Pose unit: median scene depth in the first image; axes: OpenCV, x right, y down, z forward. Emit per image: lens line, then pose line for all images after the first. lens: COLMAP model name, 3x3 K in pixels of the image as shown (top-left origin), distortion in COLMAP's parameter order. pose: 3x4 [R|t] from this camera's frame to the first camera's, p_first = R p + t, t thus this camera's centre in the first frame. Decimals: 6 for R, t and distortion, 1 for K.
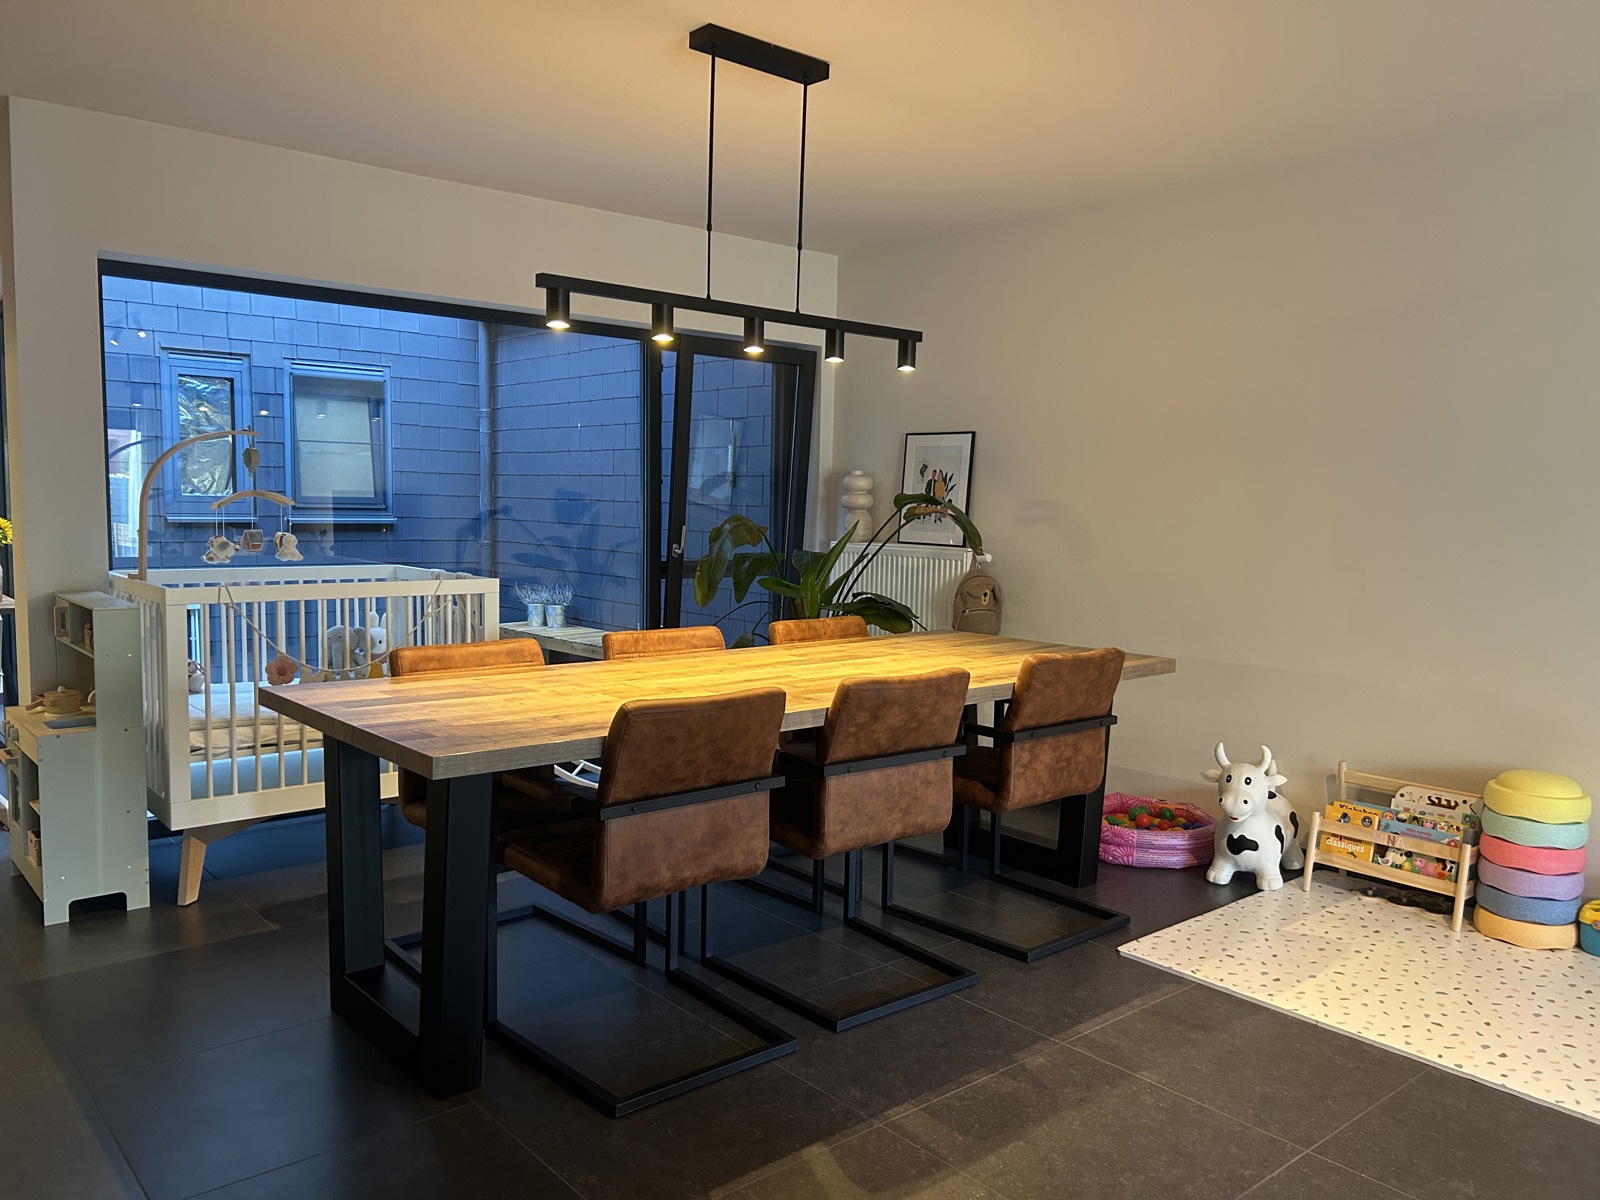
lens RADIAL K [[1197.1, 0, 800.0], [0, 1197.1, 600.0], [0, 0, 1]] dist [0.095068, -0.160093]
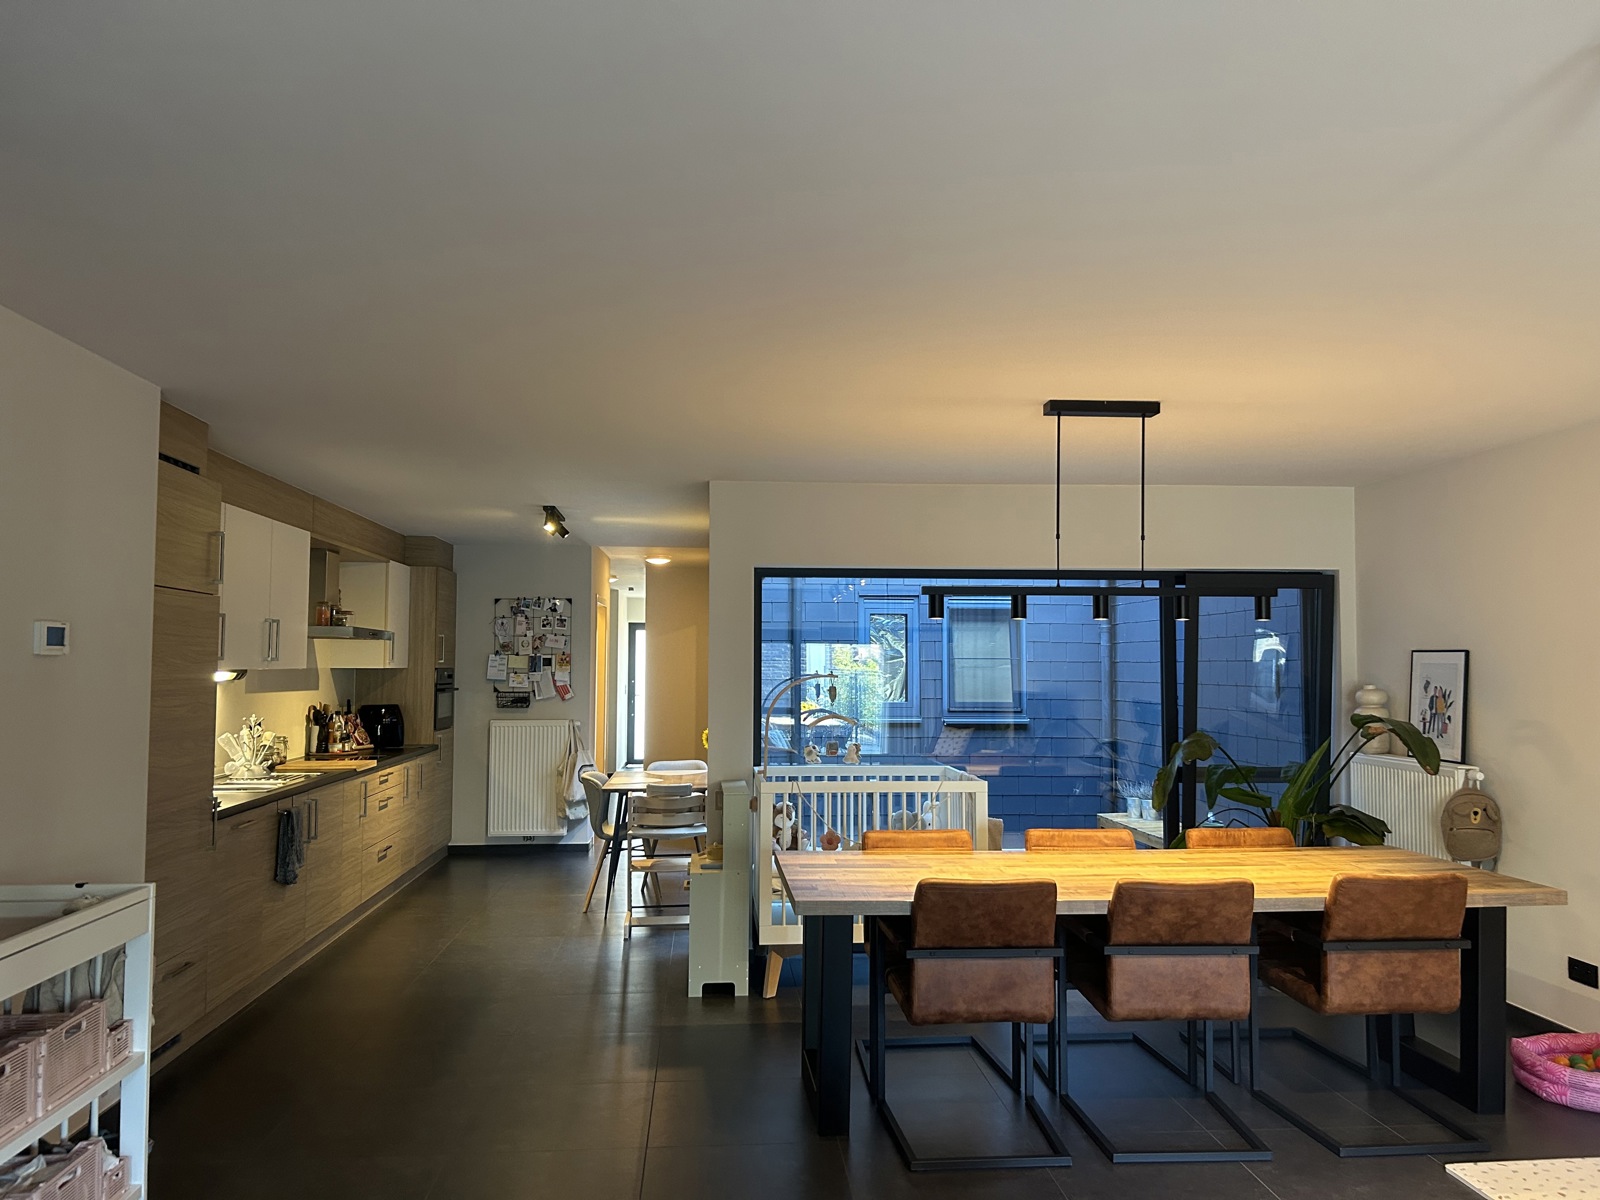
lens RADIAL K [[1192.8, 0, 800.0], [0, 1192.8, 600.0], [0, 0, 1]] dist [0.036424, -0.044766]
pose [[0.805531, -0.052645, -0.590211, 0.433902], [-0.035460, 0.989978, -0.136699, -0.034073], [0.591492, 0.131044, 0.795591, -0.218198]]
